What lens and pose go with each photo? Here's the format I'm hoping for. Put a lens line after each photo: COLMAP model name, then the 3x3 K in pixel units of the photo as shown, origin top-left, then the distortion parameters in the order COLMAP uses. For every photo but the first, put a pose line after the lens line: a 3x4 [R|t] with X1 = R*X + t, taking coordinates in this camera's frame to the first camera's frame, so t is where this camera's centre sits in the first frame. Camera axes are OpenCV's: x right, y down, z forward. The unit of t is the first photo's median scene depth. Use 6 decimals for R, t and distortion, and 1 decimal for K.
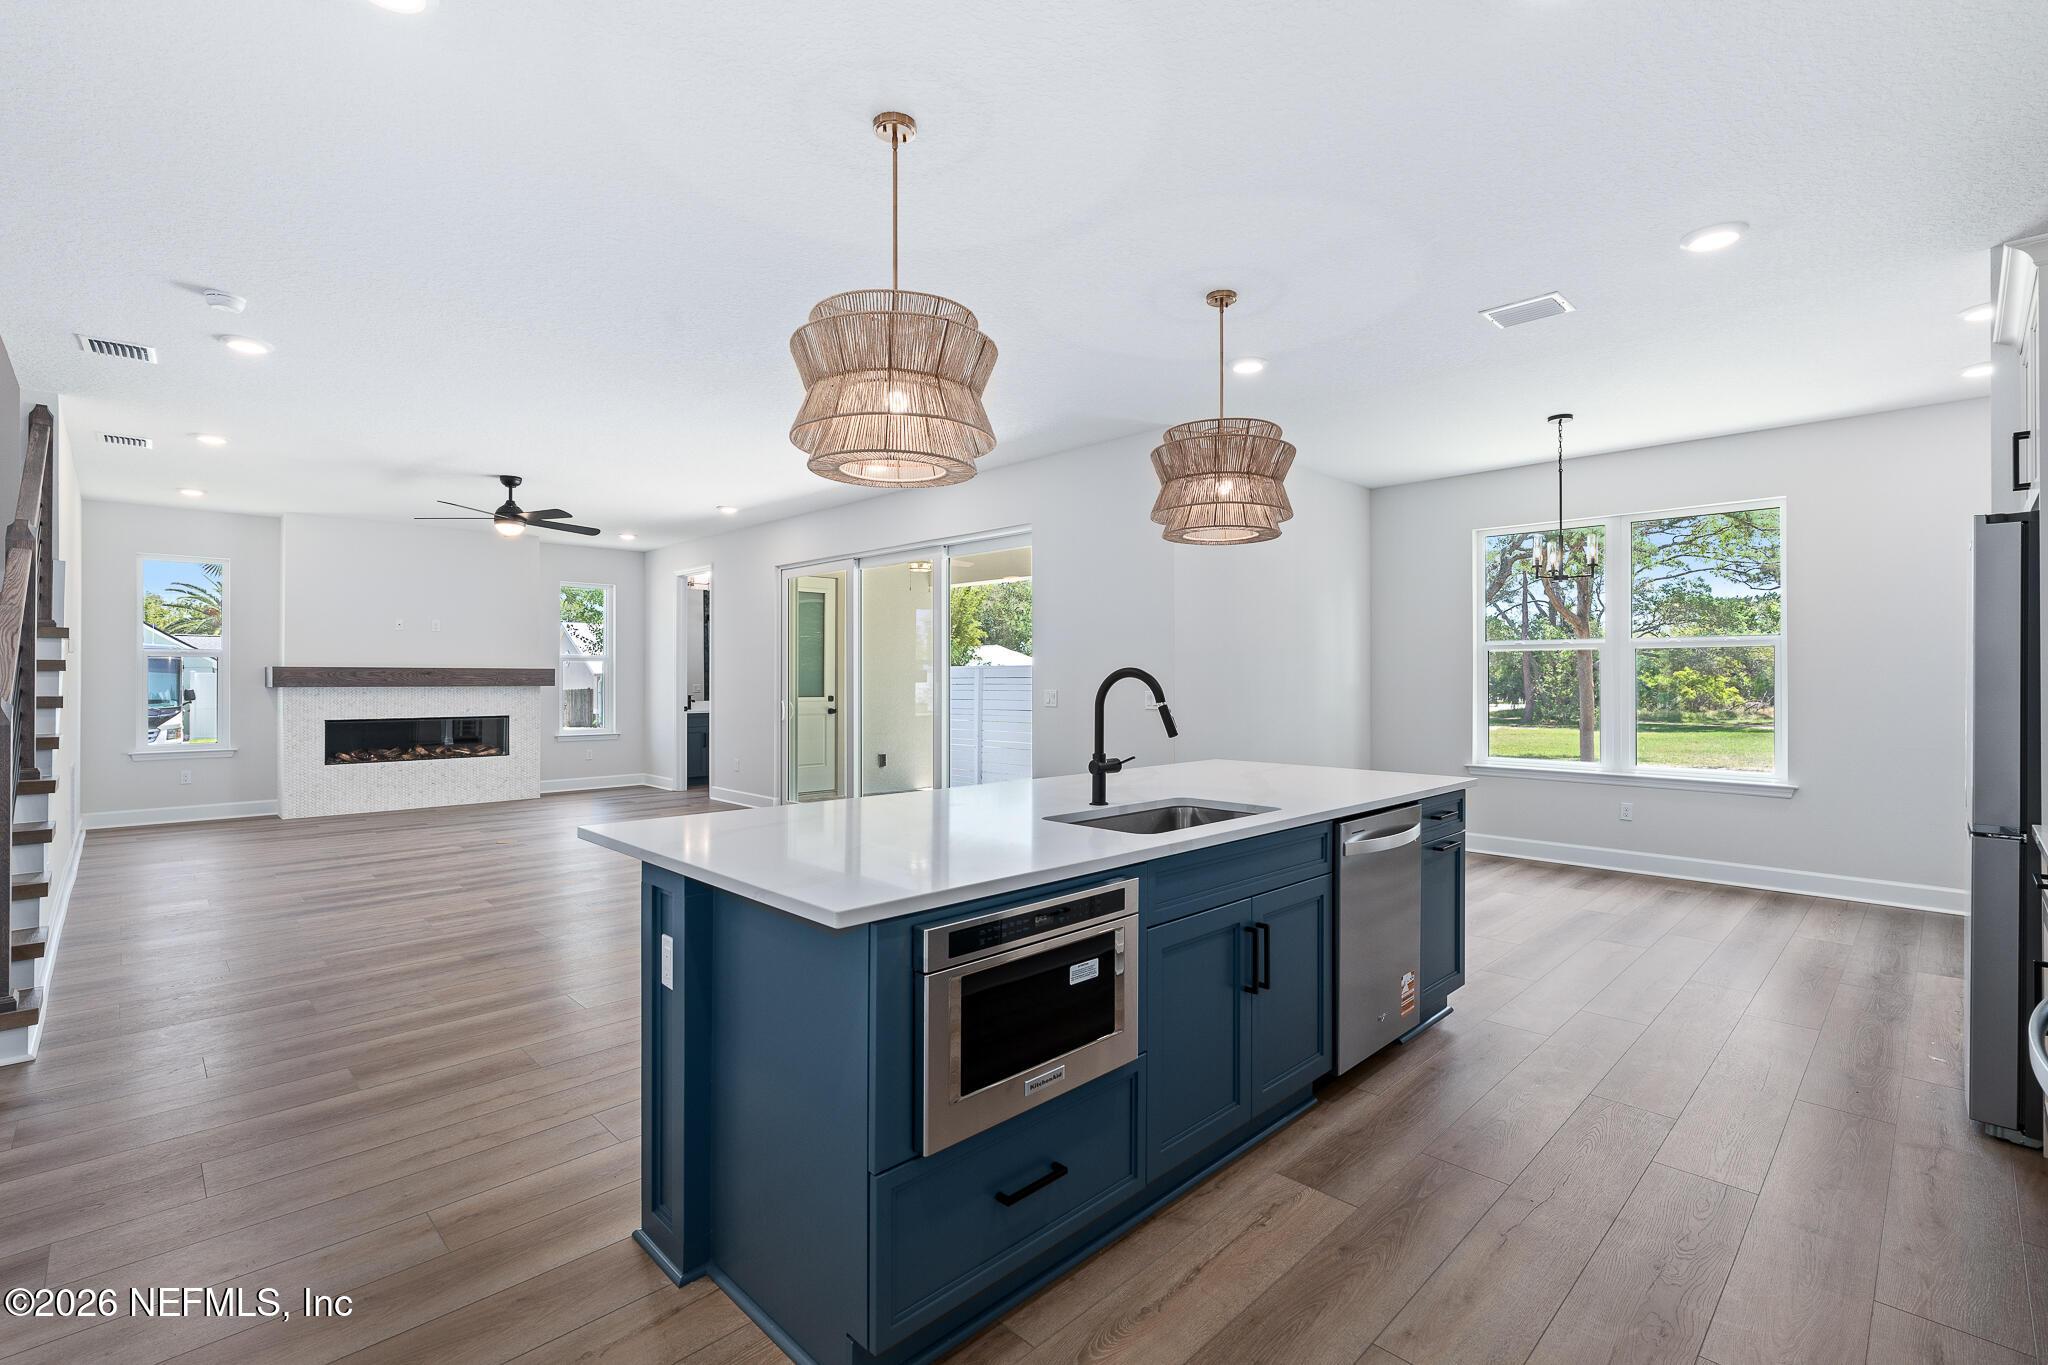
lens RADIAL K [[919.3, 0, 1023.7], [0, 919.3, 677.1], [0, 0, 1]] dist [-0.008320, 0.004058]
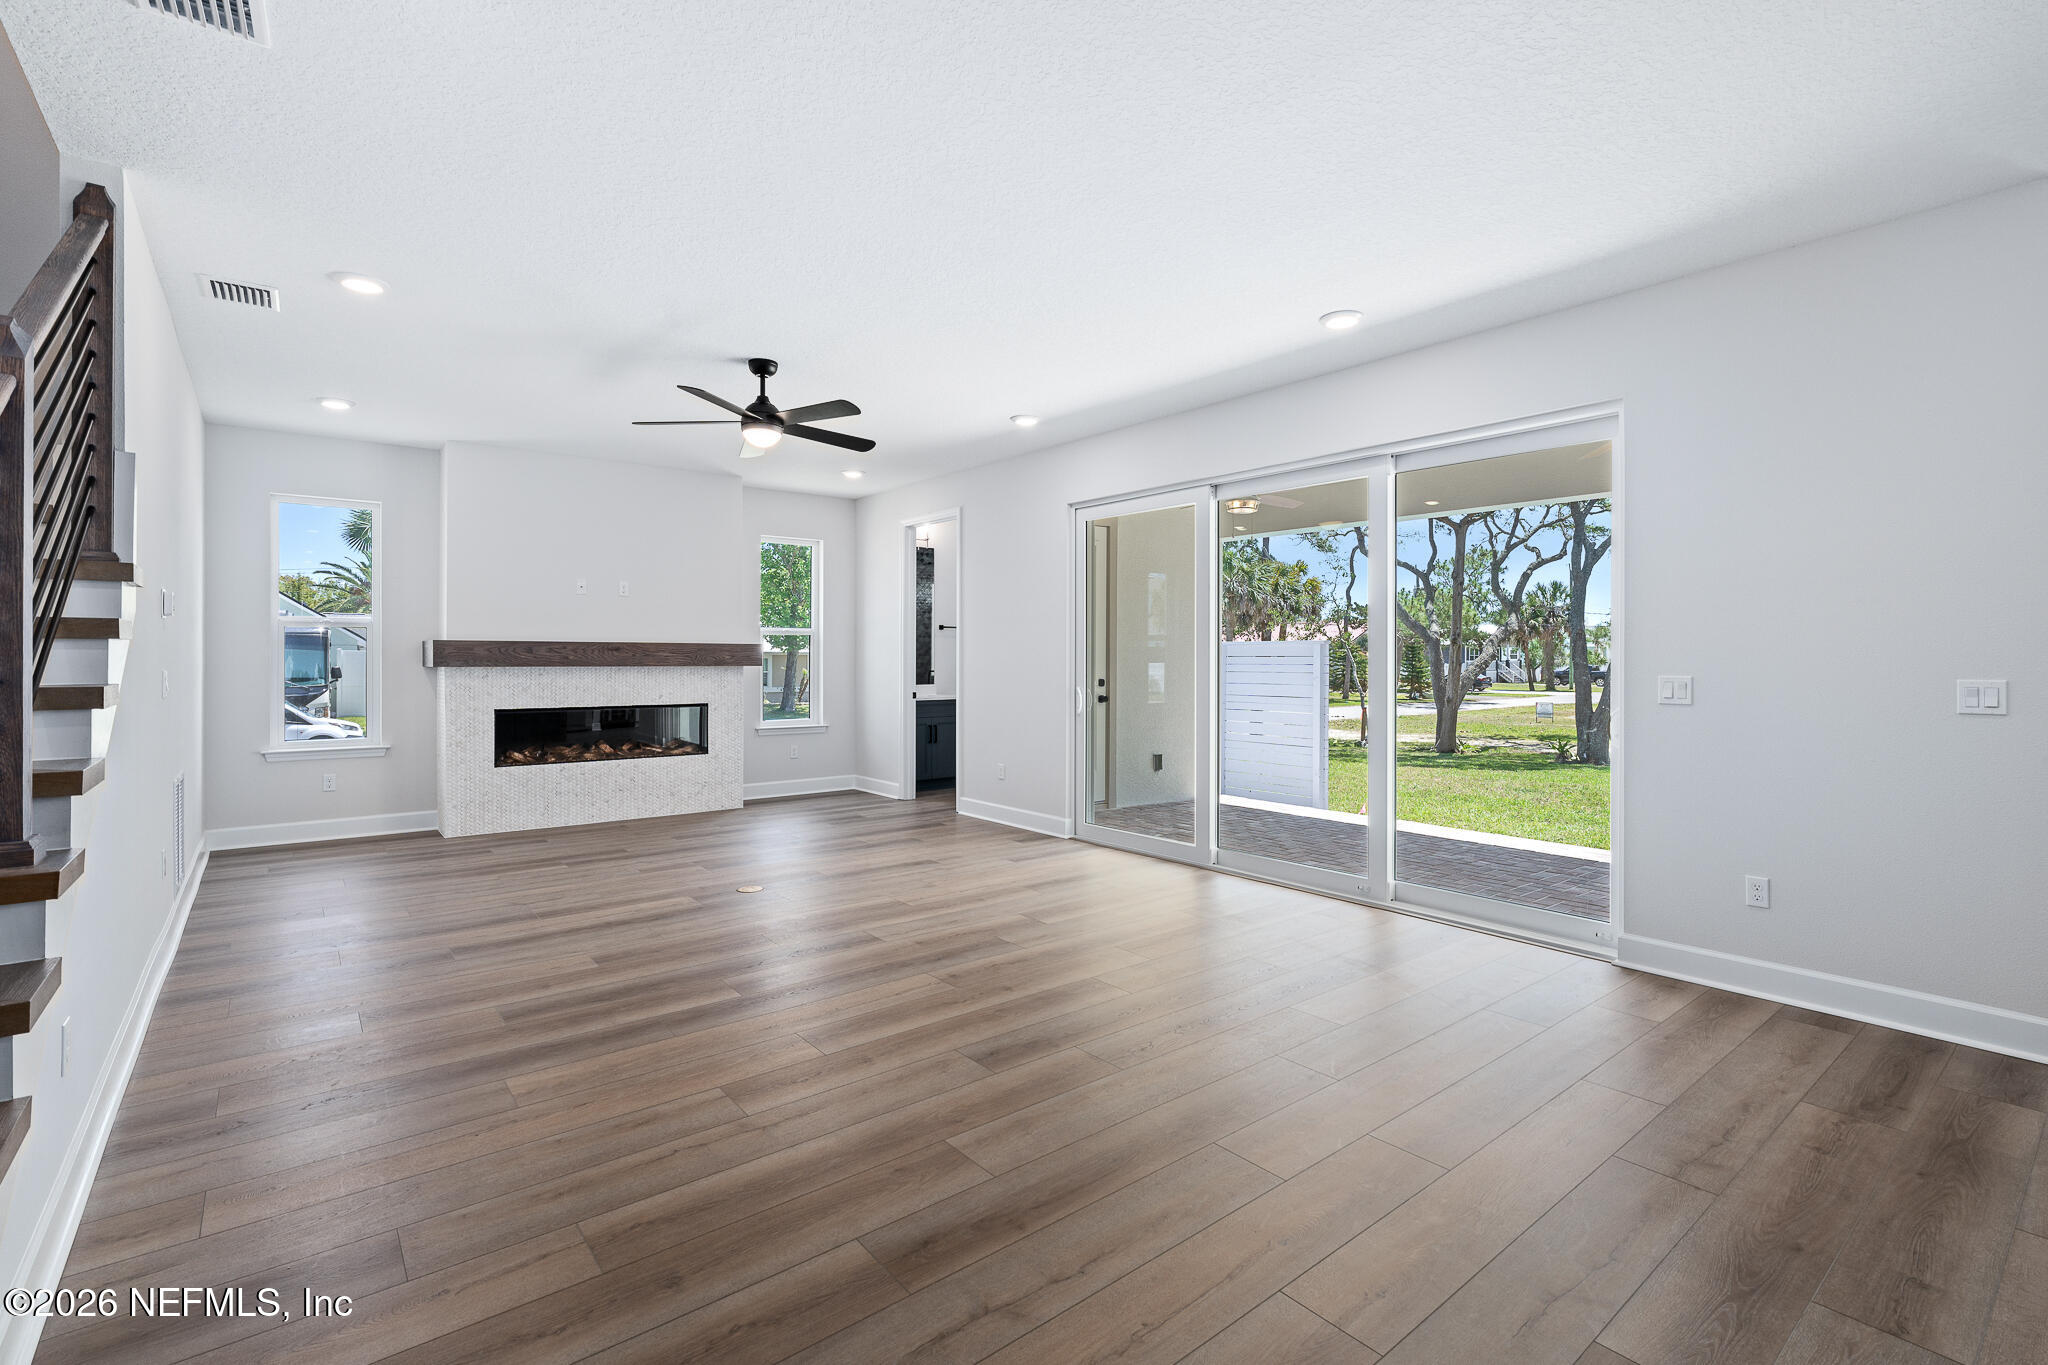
lens RADIAL K [[930.5, 0, 1025.4], [0, 930.5, 660.9], [0, 0, 1]] dist [-0.005695, 0.000365]
pose [[0.994972, 0.001831, -0.100142, -0.233013], [-0.001331, 0.999986, 0.005064, 0.001237], [0.100149, -0.004905, 0.994960, 0.259057]]
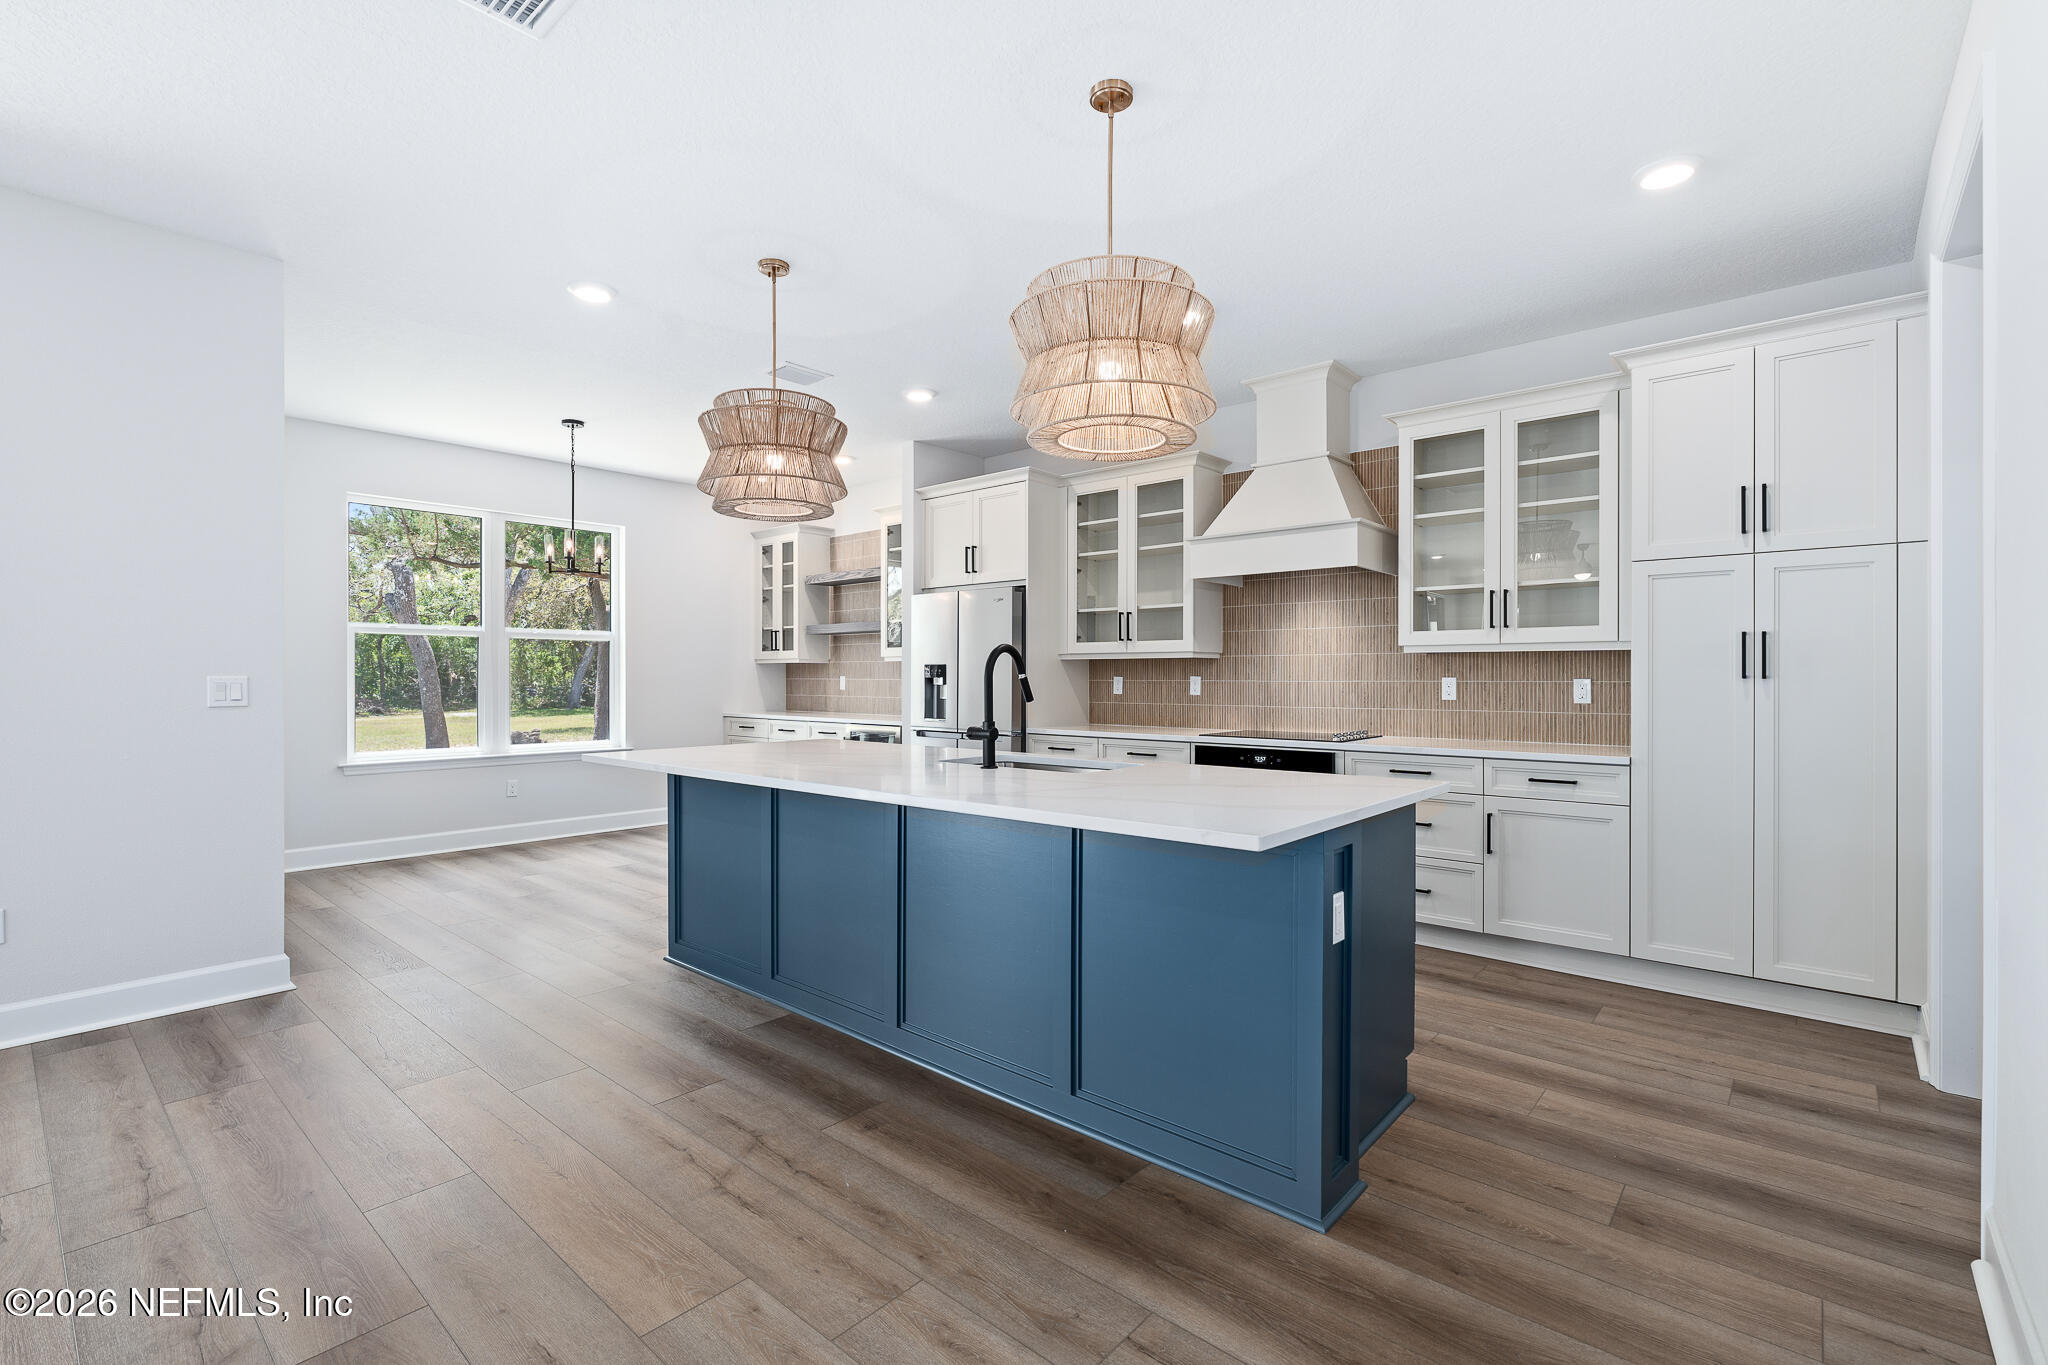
lens RADIAL K [[919.3, 0, 1023.7], [0, 919.3, 677.1], [0, 0, 1]] dist [-0.008320, 0.004058]
pose [[-0.073930, -0.003337, 0.997258, -0.324557], [-0.000617, 0.999994, 0.003301, 0.008684], [-0.997263, -0.000371, -0.073932, 0.333799]]
